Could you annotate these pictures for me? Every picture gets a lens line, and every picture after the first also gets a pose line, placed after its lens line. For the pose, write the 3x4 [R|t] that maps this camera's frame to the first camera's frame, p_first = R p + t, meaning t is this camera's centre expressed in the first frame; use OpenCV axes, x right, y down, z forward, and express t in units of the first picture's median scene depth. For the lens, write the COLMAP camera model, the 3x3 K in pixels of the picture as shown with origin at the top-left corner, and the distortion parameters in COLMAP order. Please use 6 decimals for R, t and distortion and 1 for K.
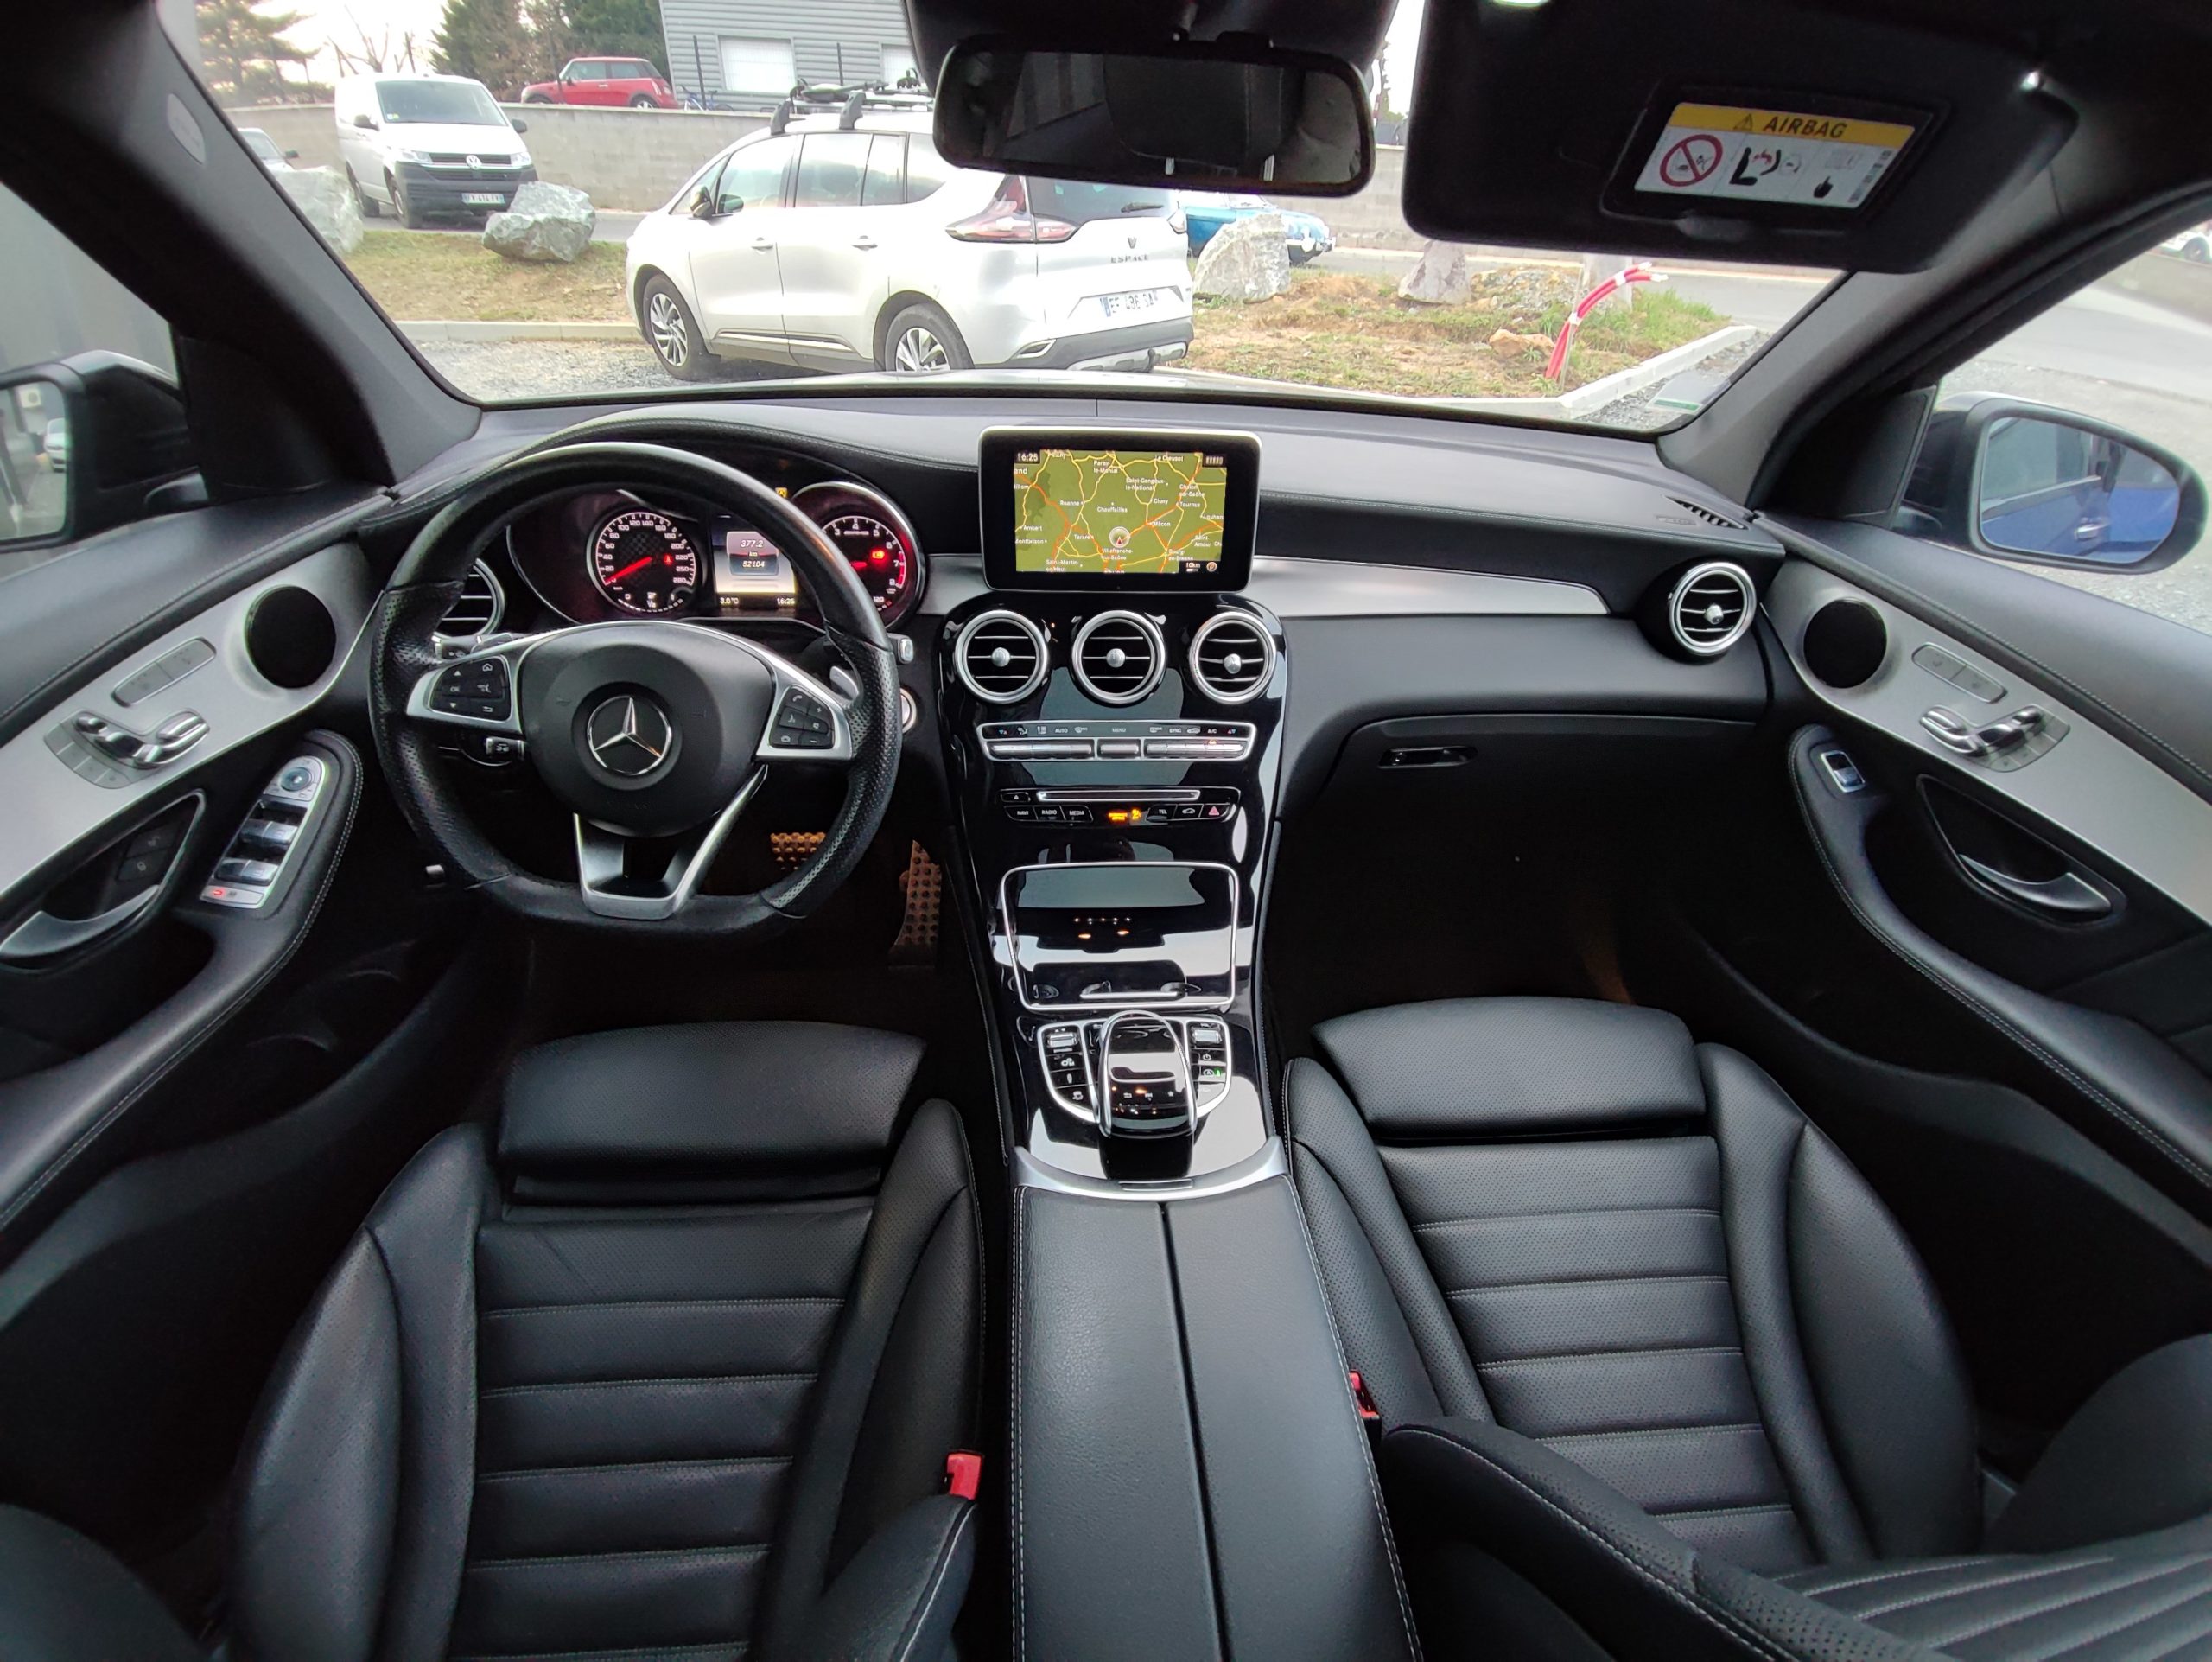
lens RADIAL K [[985.0, 0, 1106.0], [0, 985.0, 831.0], [0, 0, 1]] dist [-0.018078, -0.000402]
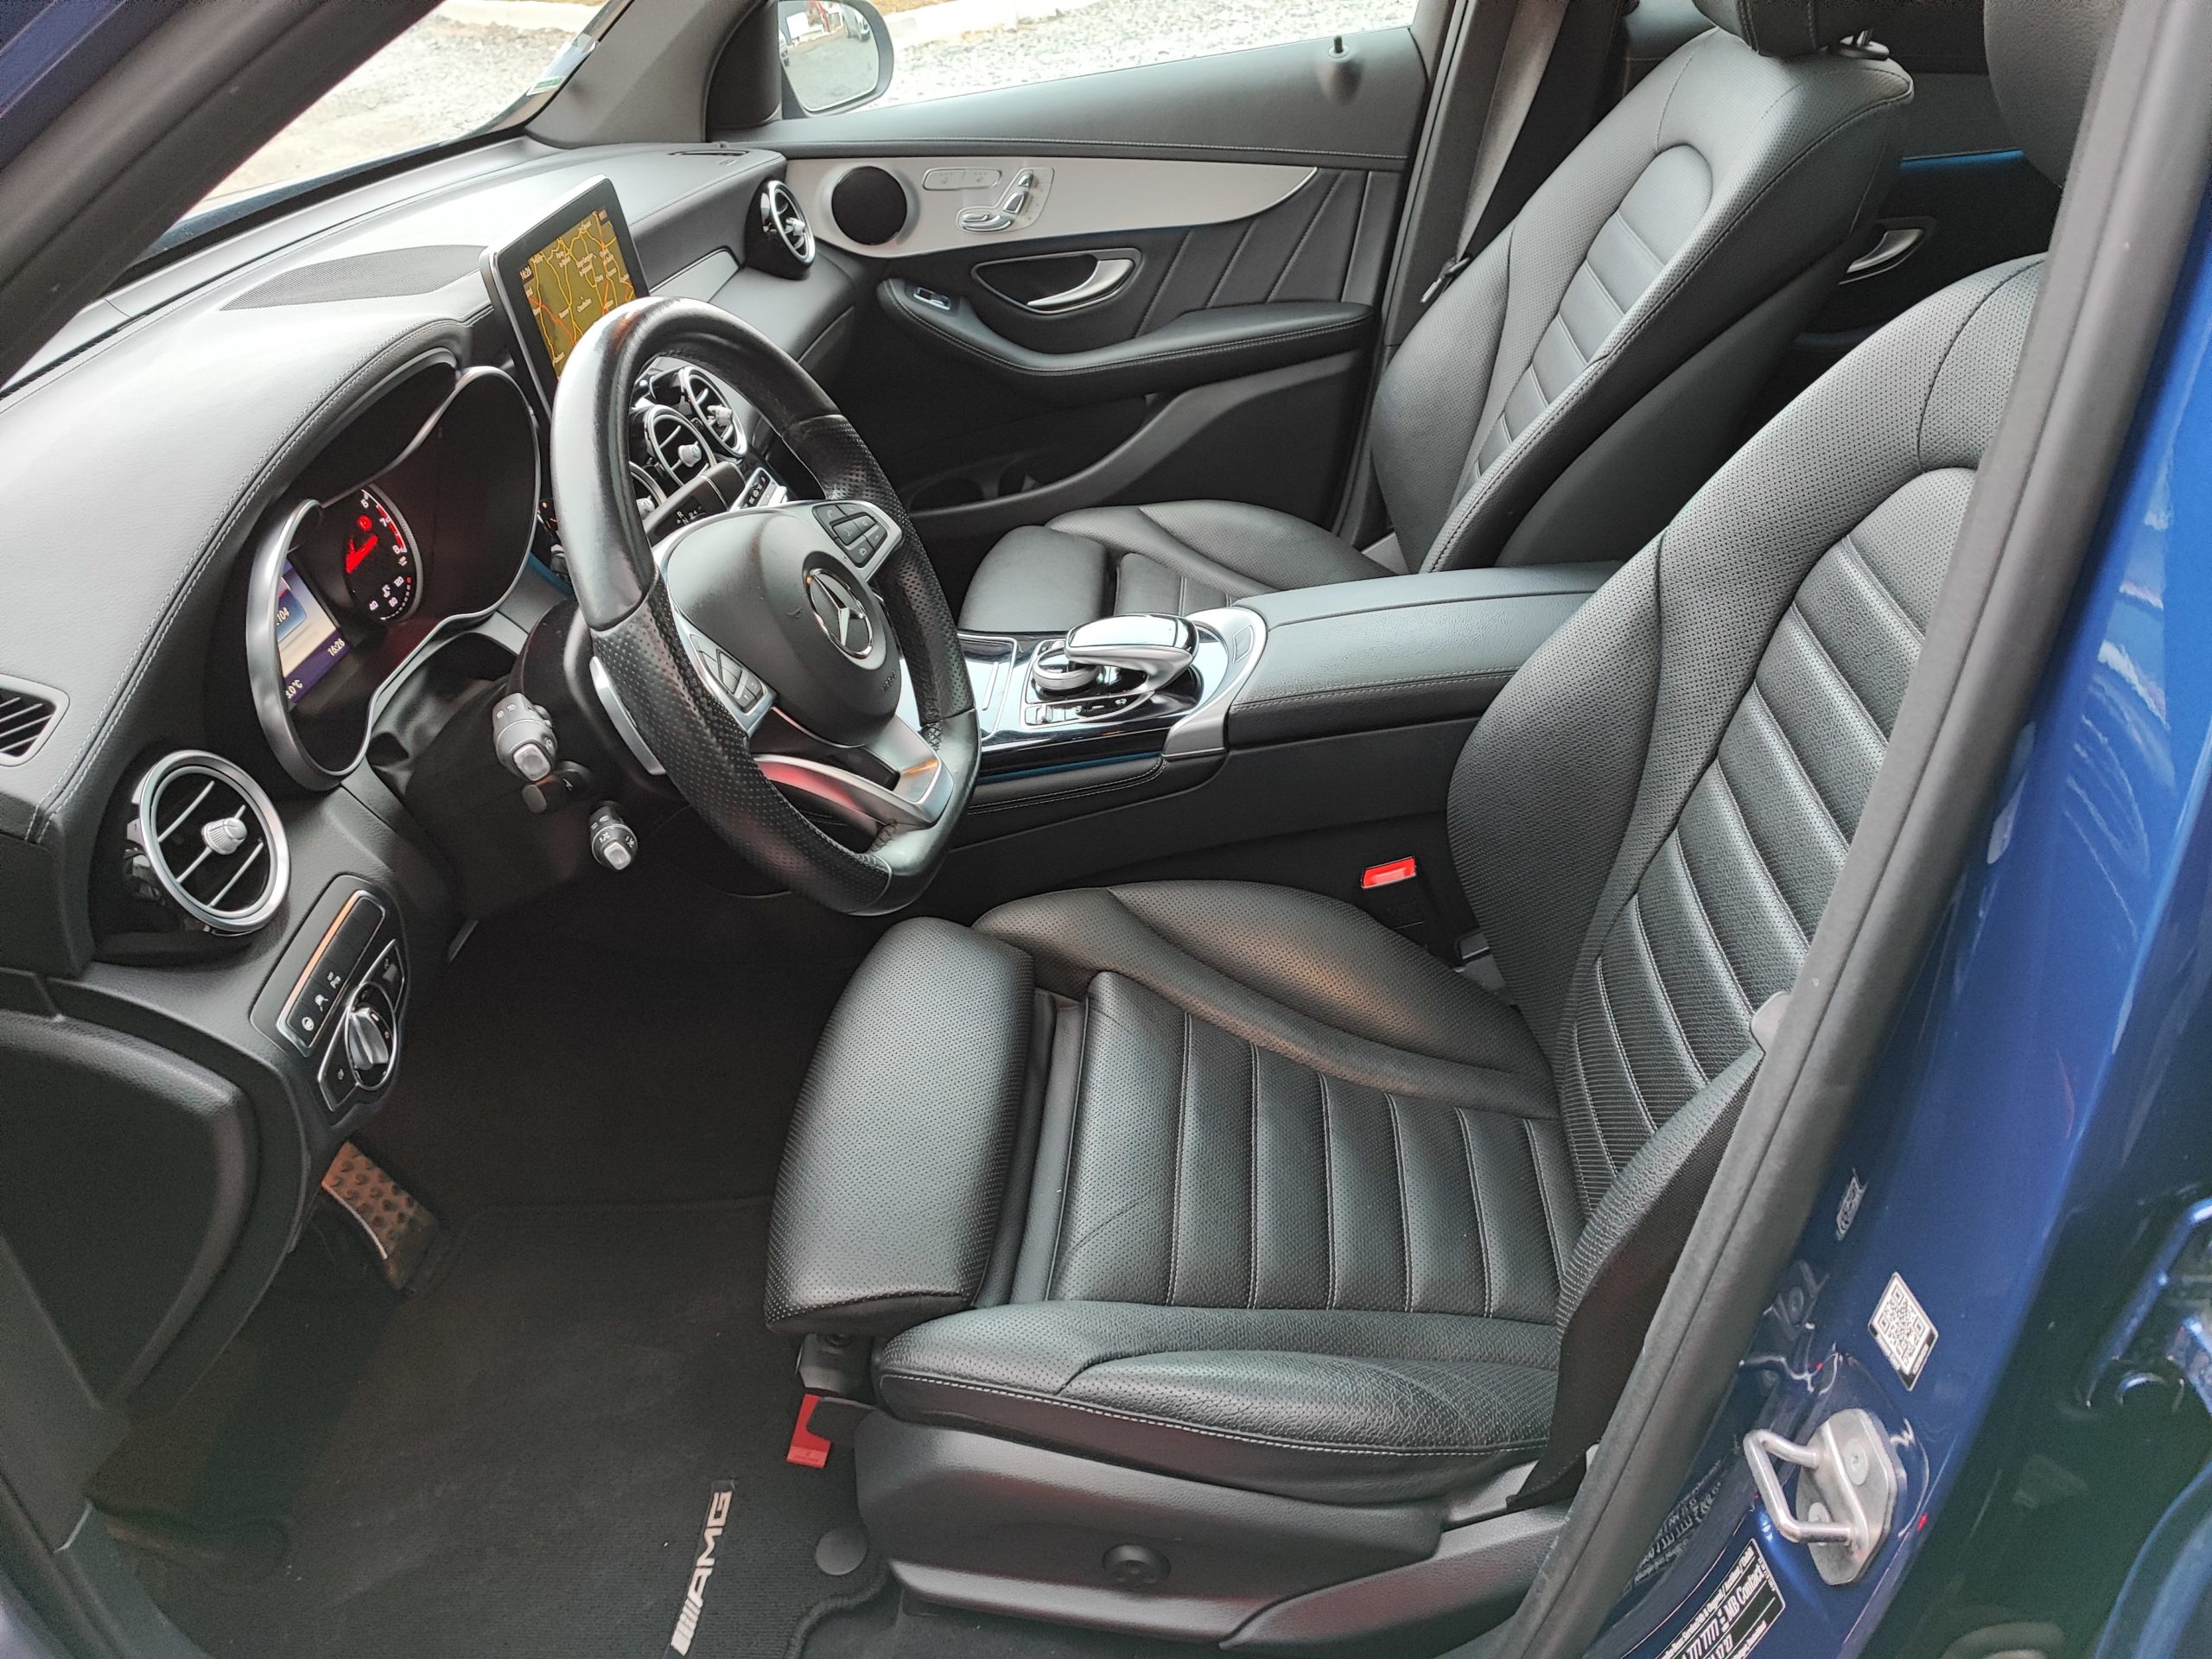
lens RADIAL K [[1597.7, 0, 1106.0], [0, 1597.7, 829.5], [0, 0, 1]] dist [0.074466, -0.087417]
pose [[0.147318, -0.591680, 0.792599, -1.248577], [0.621186, 0.678937, 0.391373, -0.277291], [-0.769692, 0.434695, 0.467563, 0.200246]]
